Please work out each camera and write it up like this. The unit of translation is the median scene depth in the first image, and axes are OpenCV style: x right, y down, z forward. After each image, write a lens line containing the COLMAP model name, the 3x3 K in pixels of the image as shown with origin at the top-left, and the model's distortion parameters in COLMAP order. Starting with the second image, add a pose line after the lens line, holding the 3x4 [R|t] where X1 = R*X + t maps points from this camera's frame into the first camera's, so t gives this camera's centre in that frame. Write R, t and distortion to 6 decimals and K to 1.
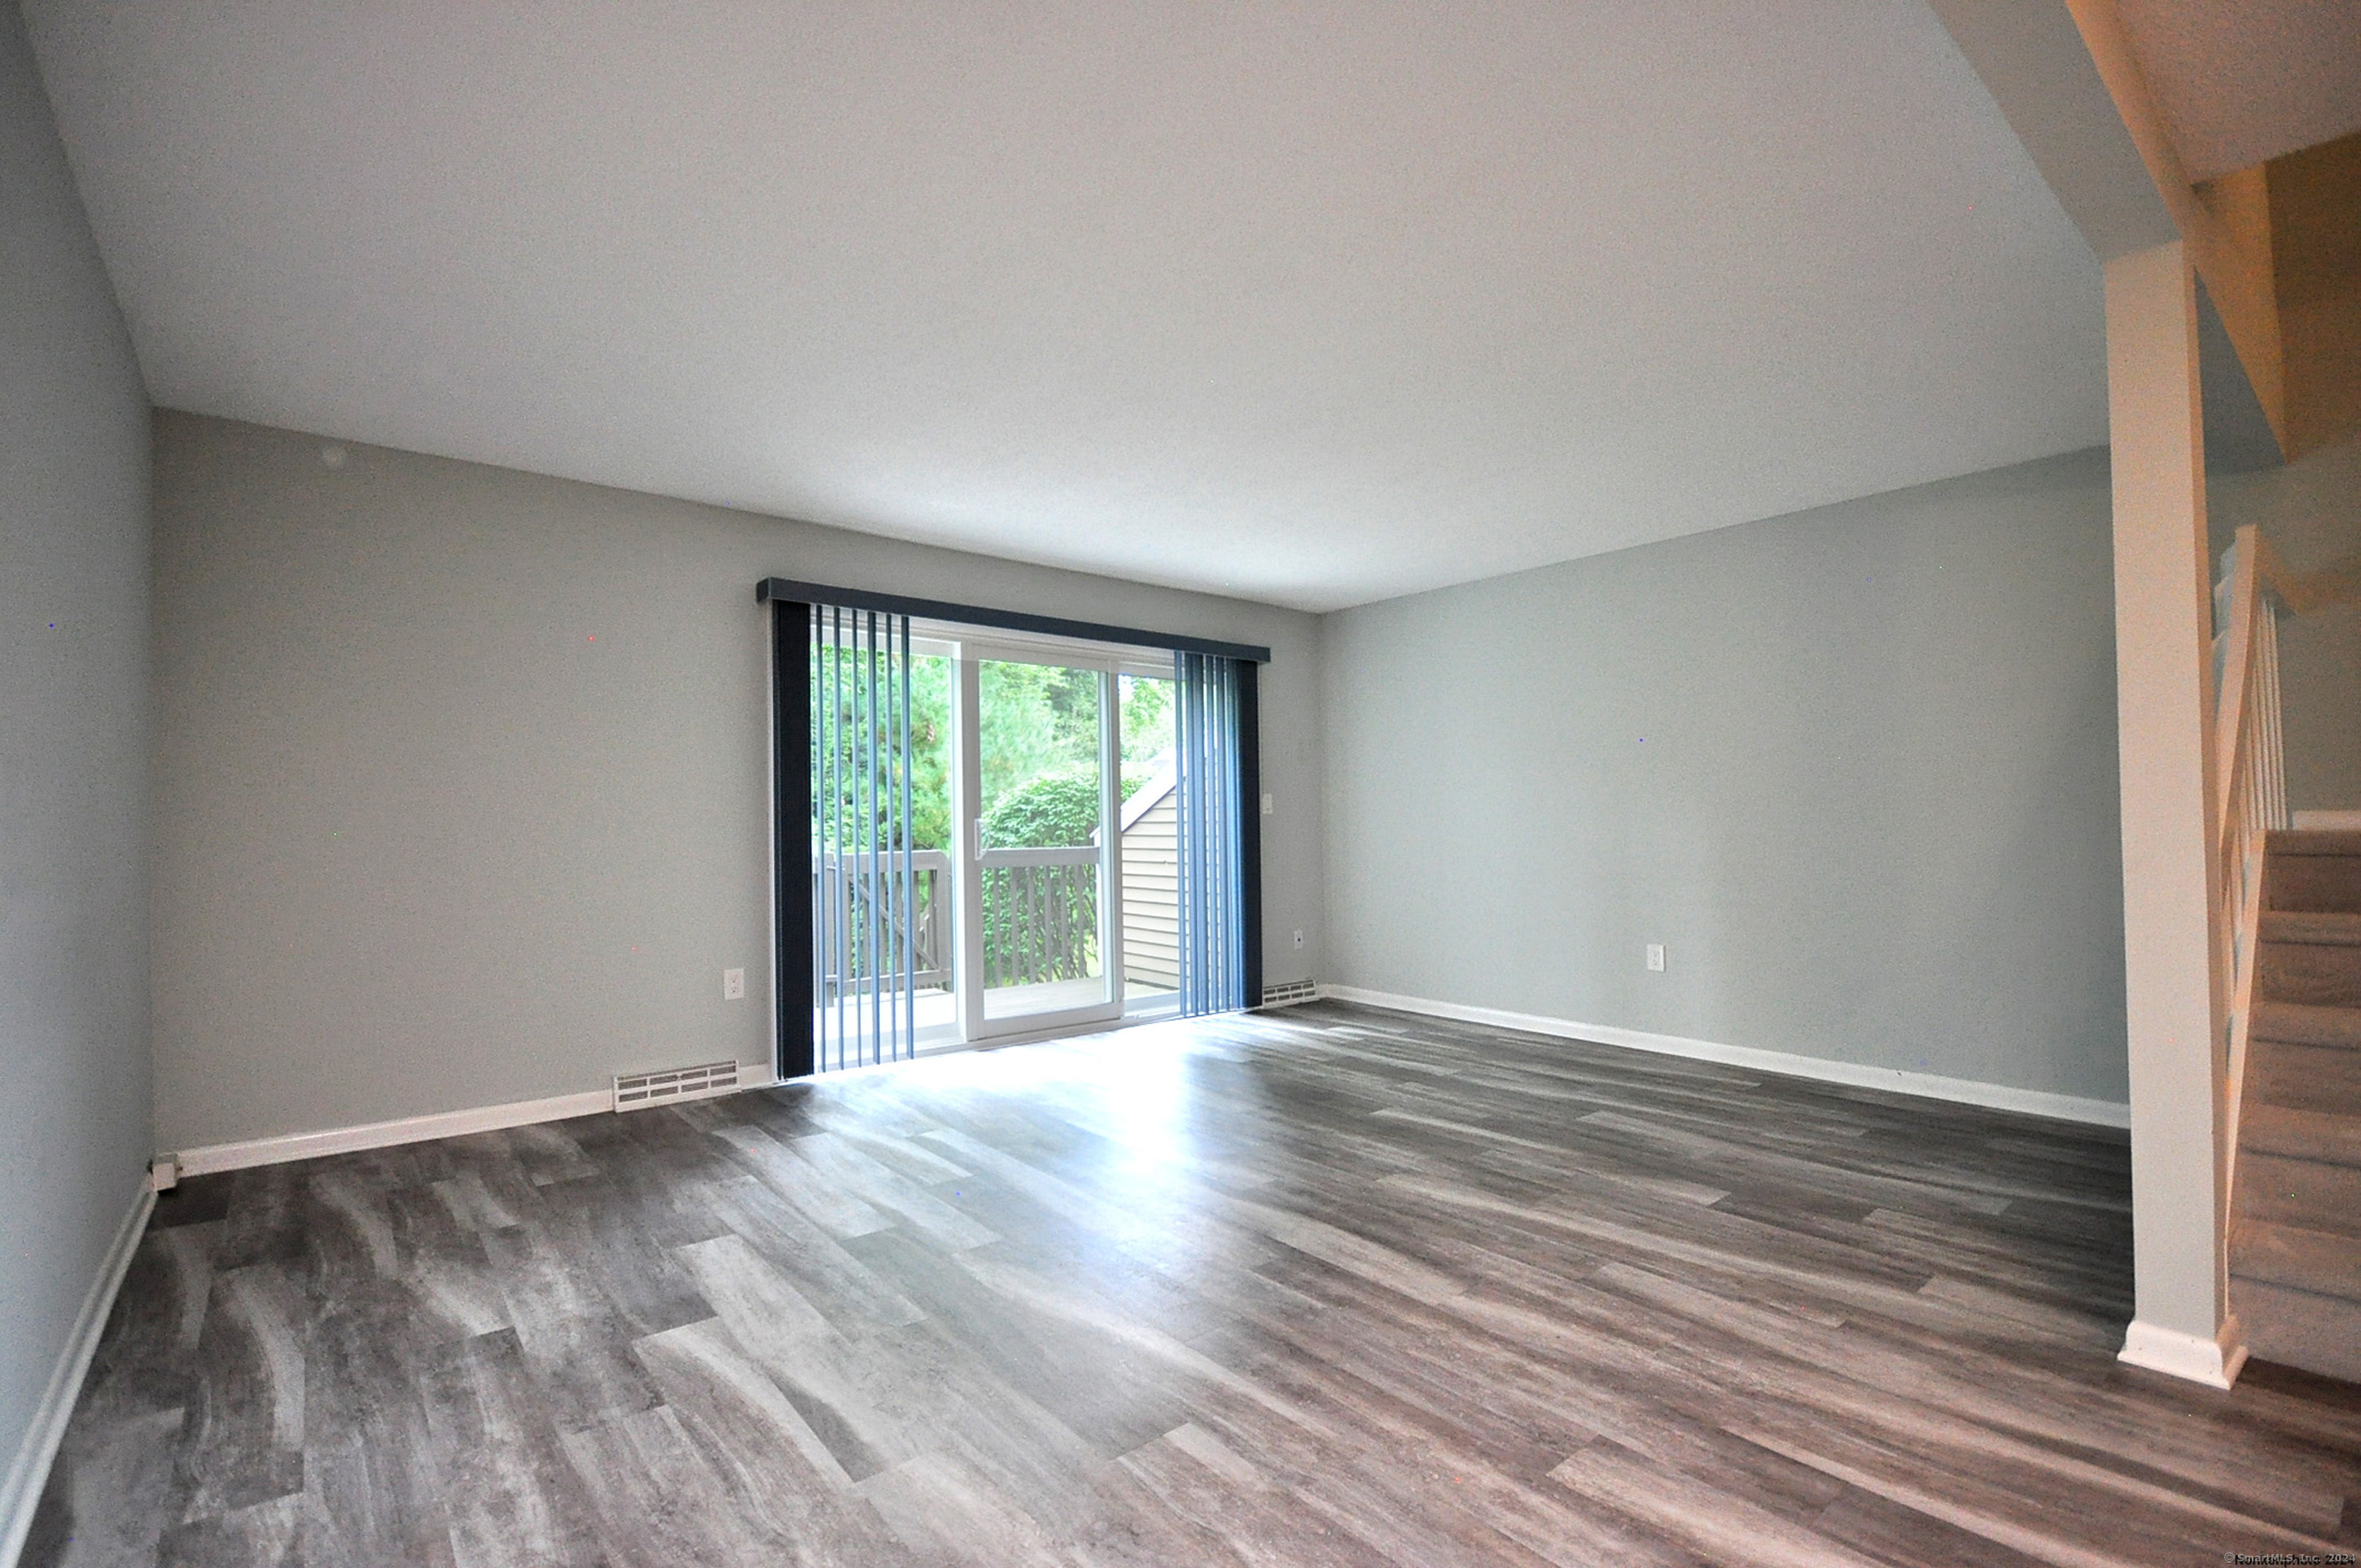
lens RADIAL K [[1033.9, 0, 1172.6], [0, 1033.9, 809.4], [0, 0, 1]] dist [0.002875, -0.005023]
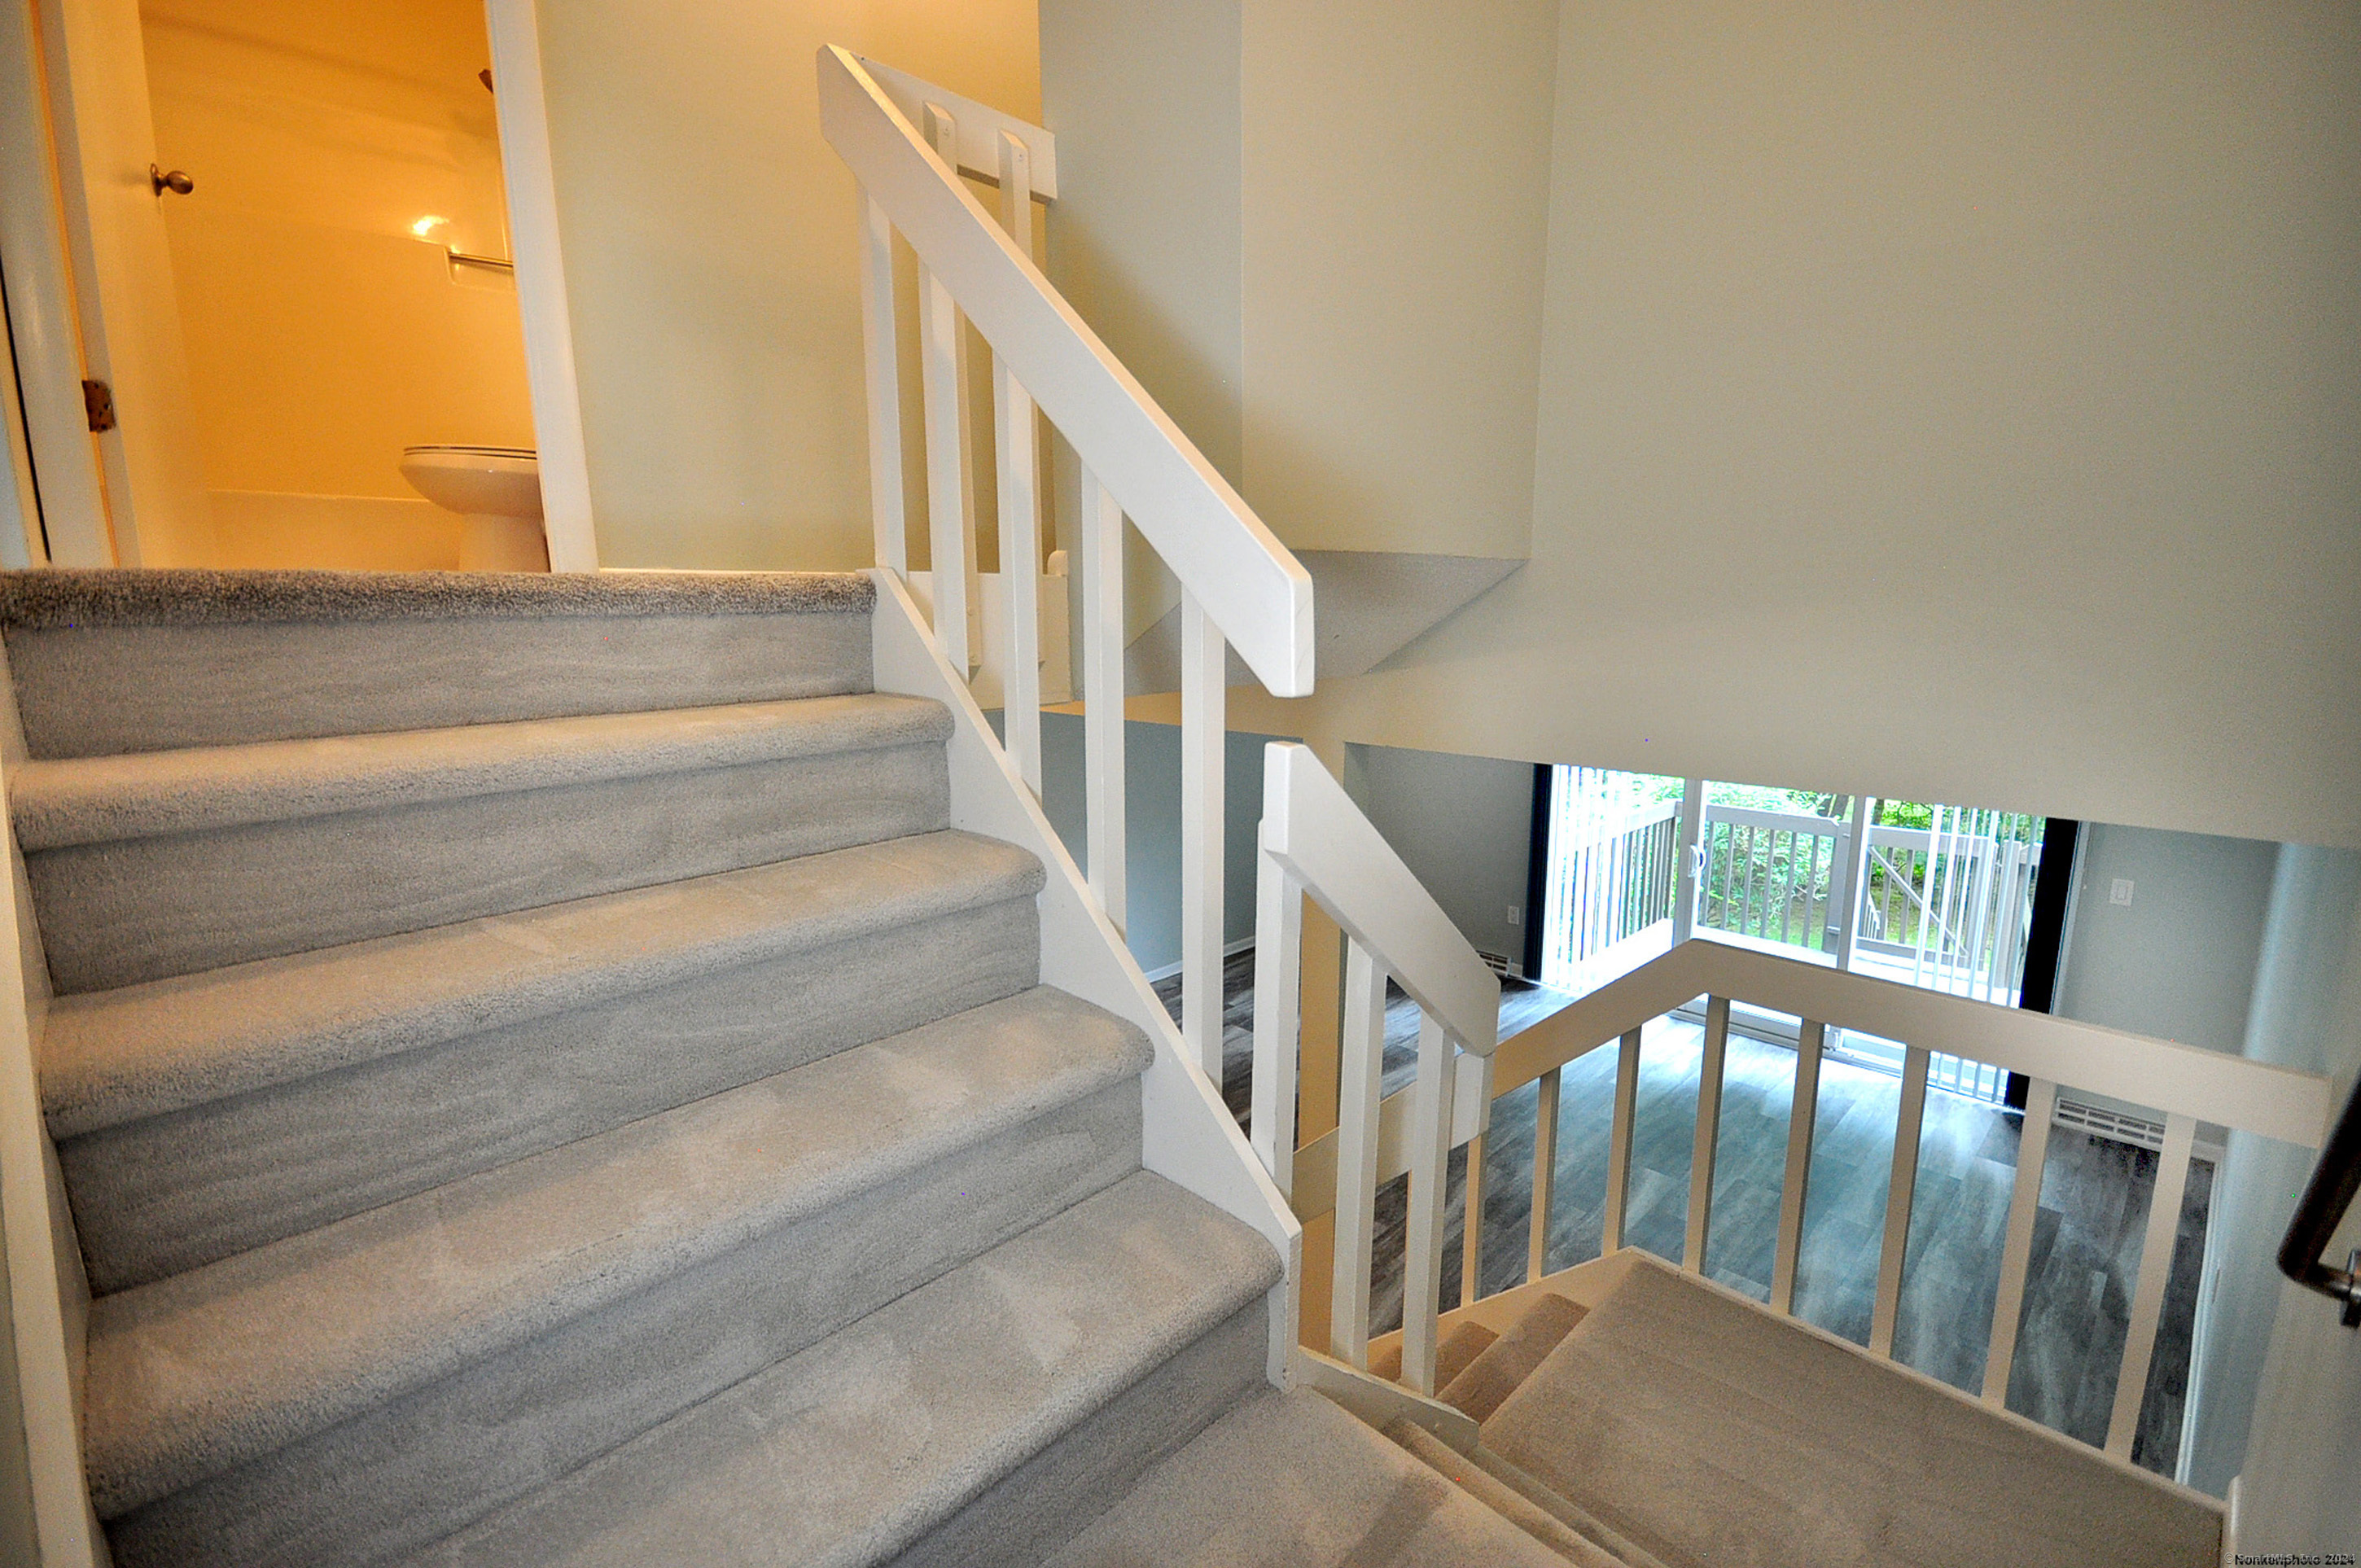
lens RADIAL K [[1060.6, 0, 1175.9], [0, 1060.6, 786.7], [0, 0, 1]] dist [0.013408, -0.014139]
pose [[0.086813, 0.178497, -0.980103, 1.731352], [0.015679, 0.983451, 0.180495, -0.517493], [0.996101, -0.031036, 0.082578, 0.468381]]
